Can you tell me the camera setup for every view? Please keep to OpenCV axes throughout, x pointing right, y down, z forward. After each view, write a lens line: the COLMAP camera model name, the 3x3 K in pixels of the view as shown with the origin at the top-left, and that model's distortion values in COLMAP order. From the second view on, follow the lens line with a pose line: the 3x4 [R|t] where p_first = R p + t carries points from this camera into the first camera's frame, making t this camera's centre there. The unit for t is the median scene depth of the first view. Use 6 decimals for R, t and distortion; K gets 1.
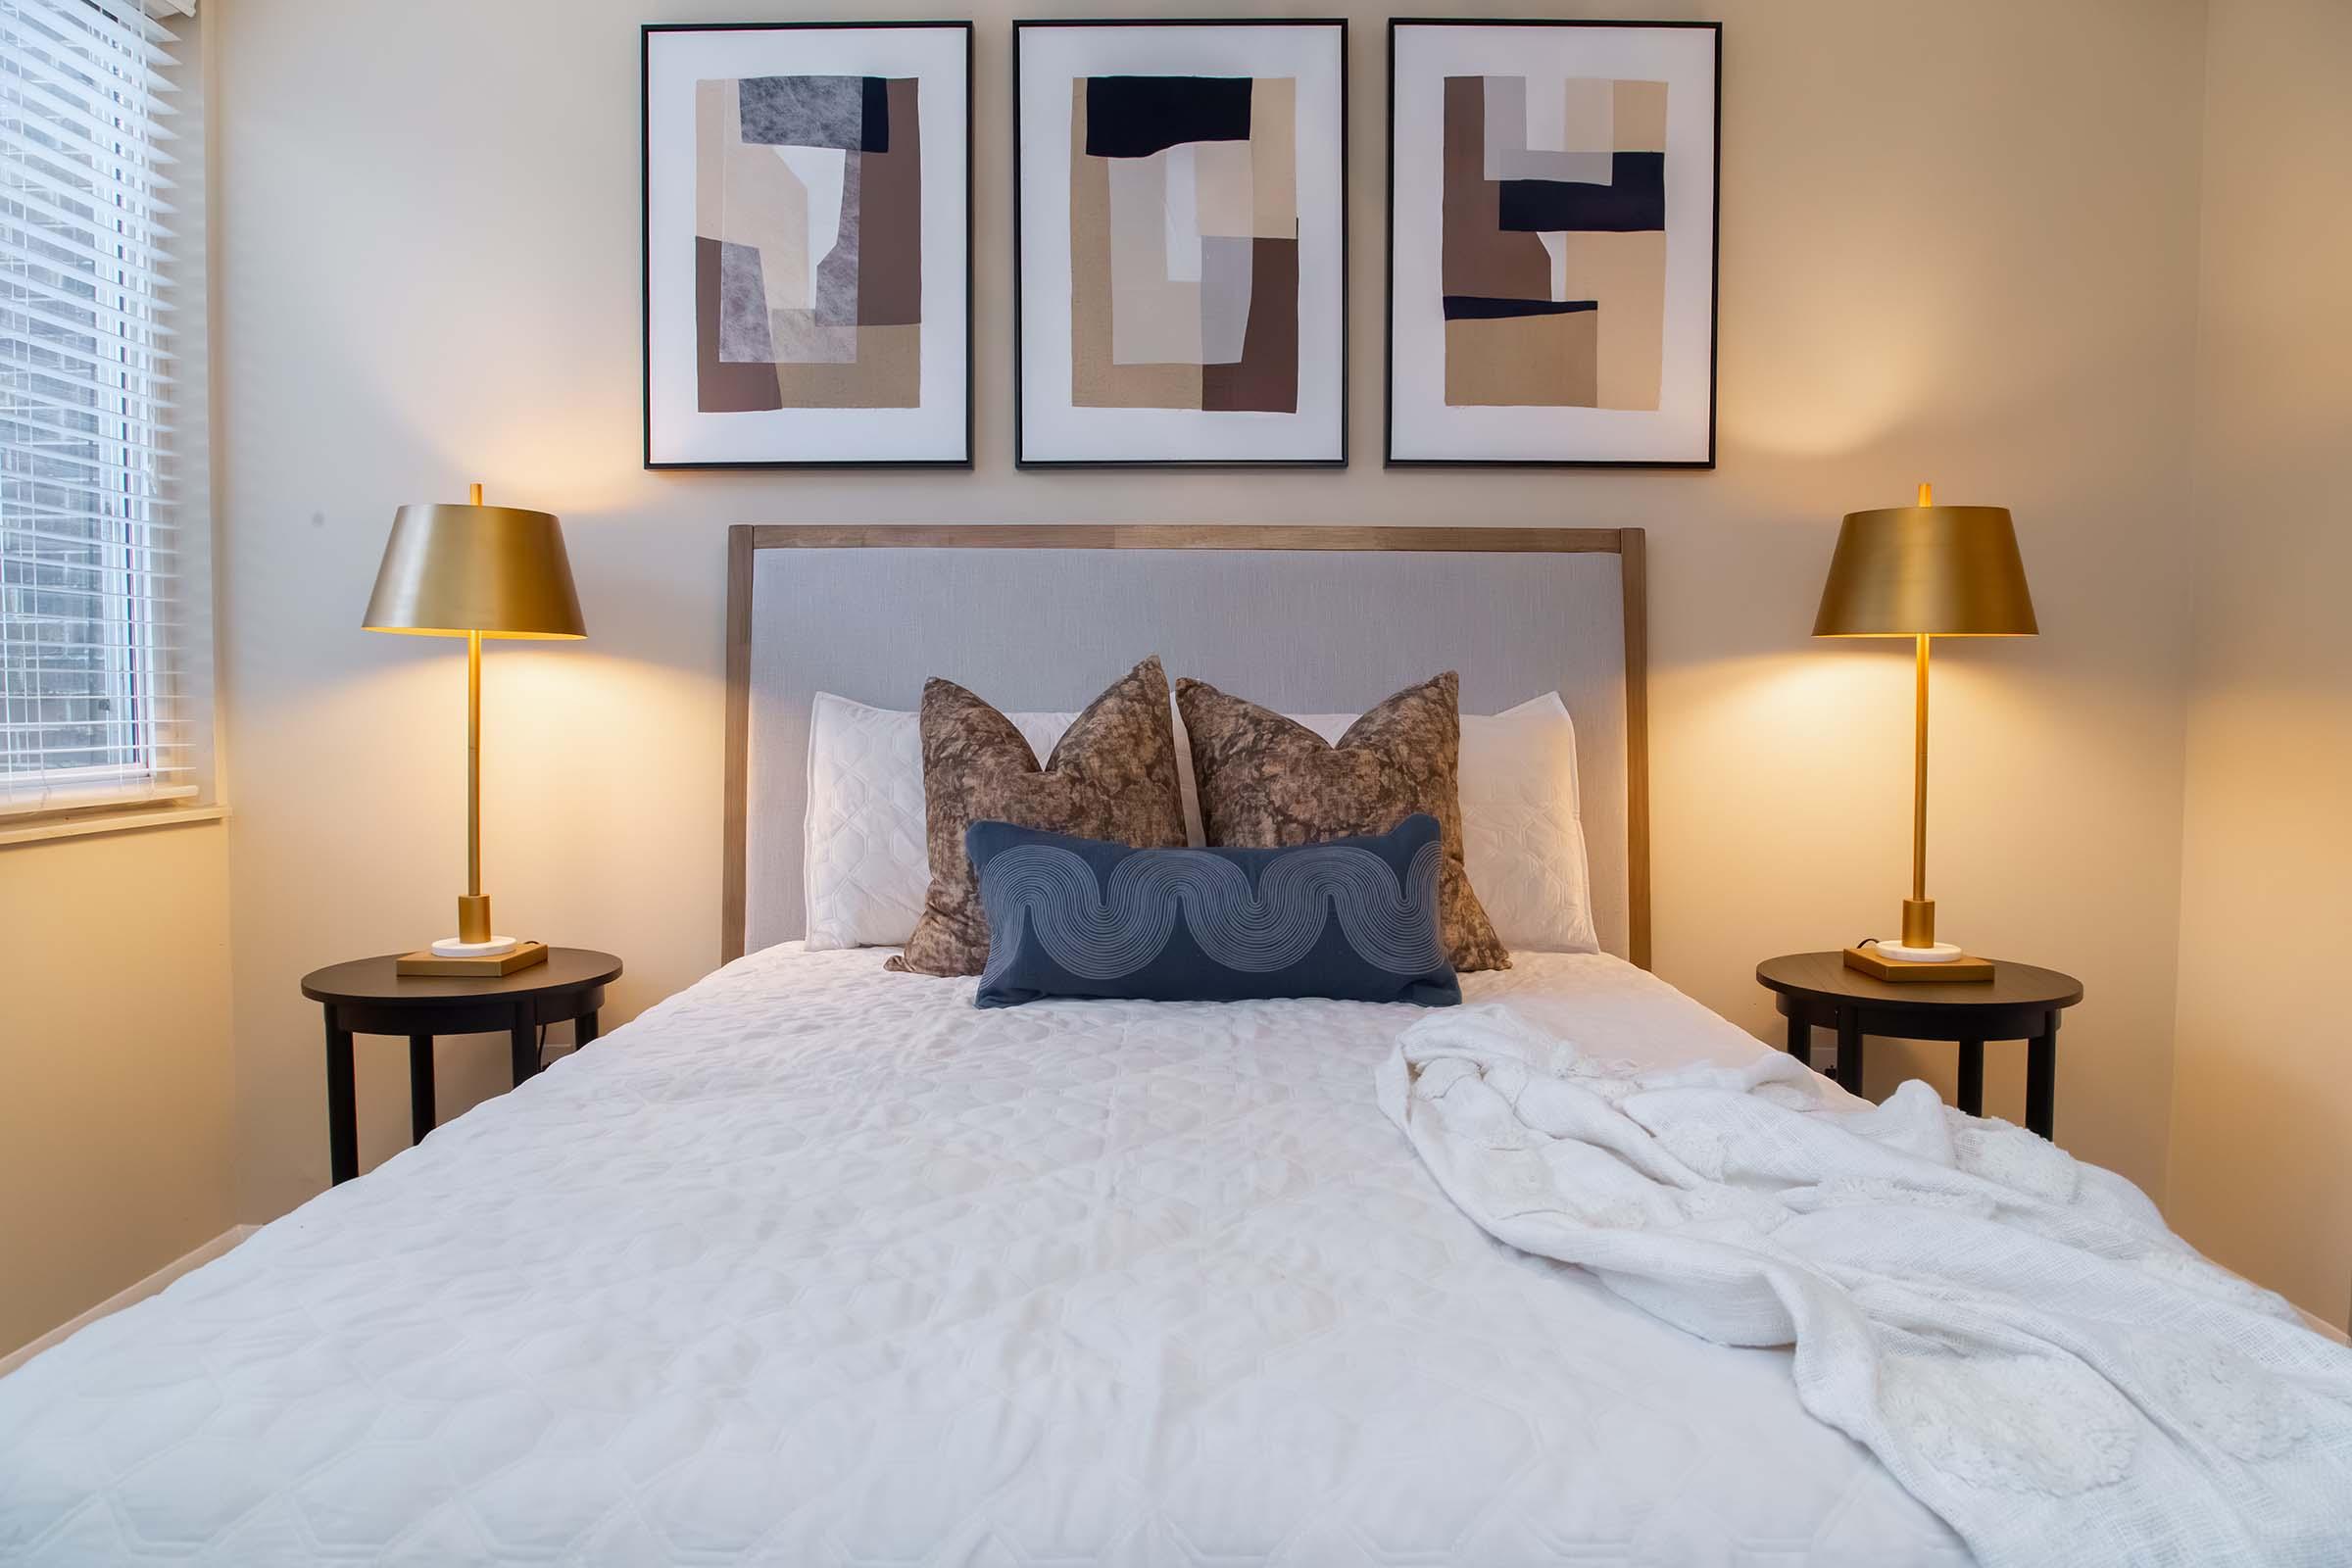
lens RADIAL K [[1620.2, 0, 1177.8], [0, 1620.2, 776.8], [0, 0, 1]] dist [-0.060045, 0.004169]
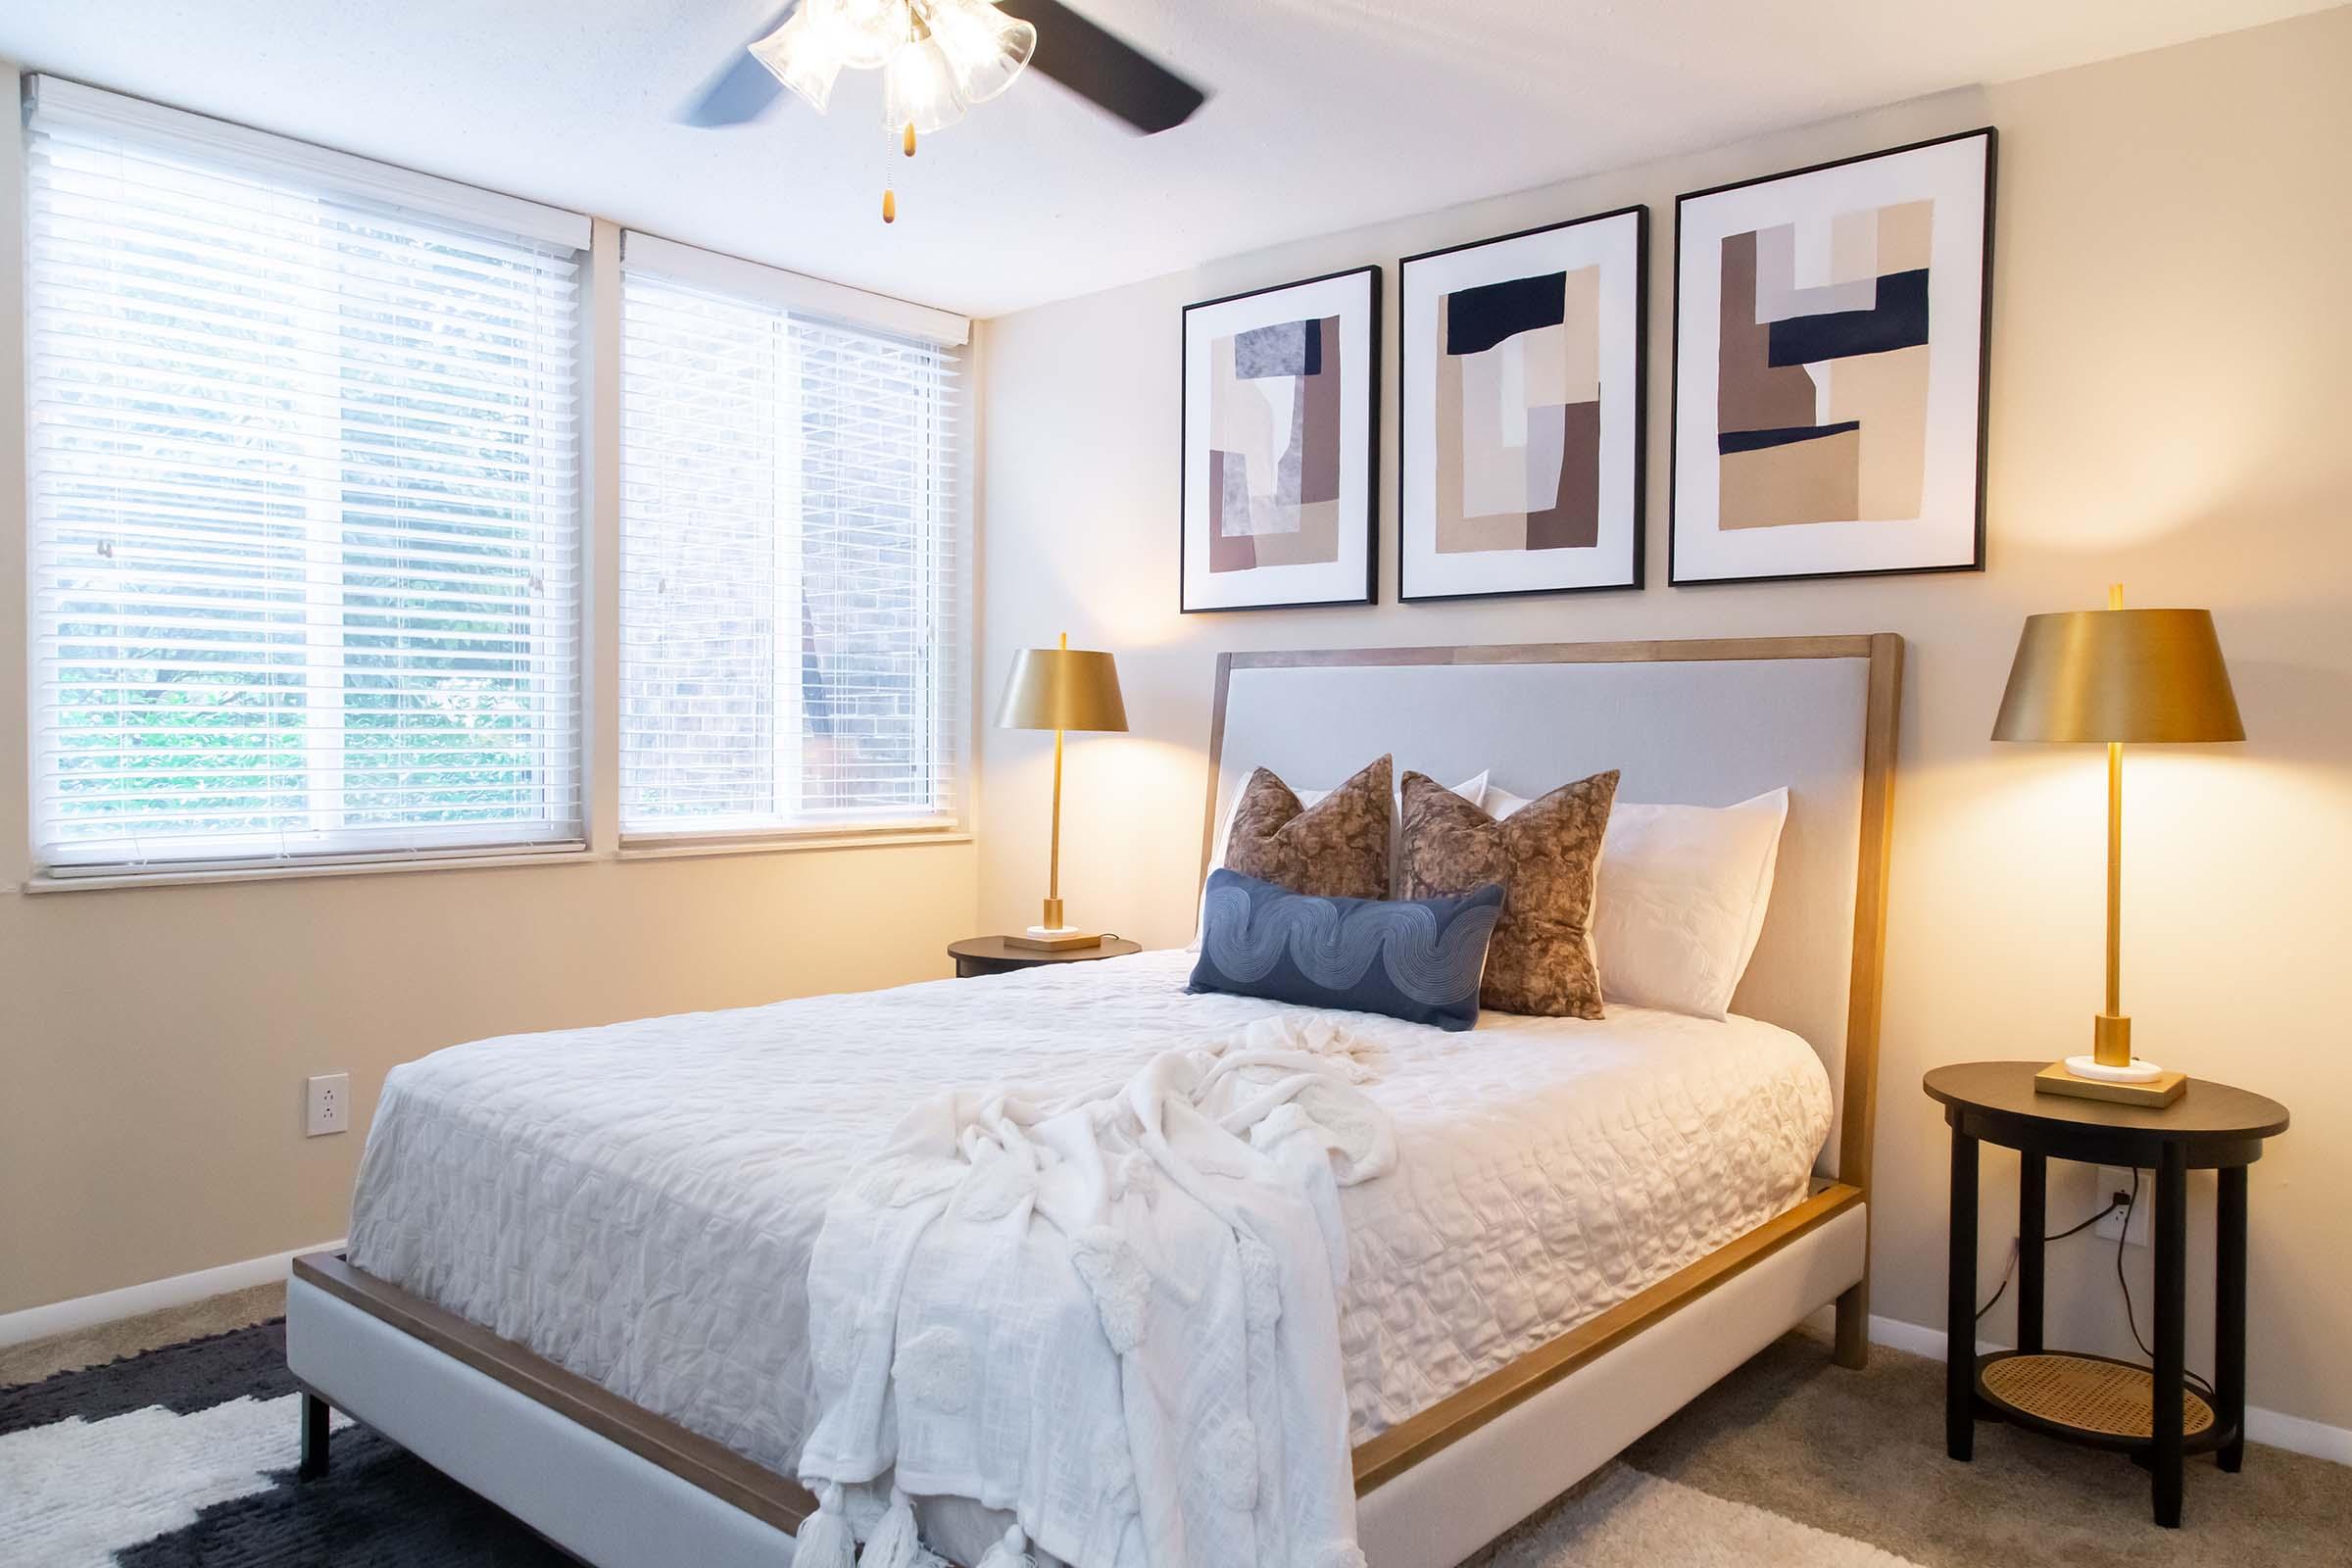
lens RADIAL K [[1630.3, 0, 1132.2], [0, 1630.3, 753.6], [0, 0, 1]] dist [0.060022, -0.038438]
pose [[0.750189, 0.014960, -0.661054, 0.622047], [-0.040462, 0.998909, -0.023312, -0.030501], [0.659984, 0.044236, 0.749976, -0.128765]]
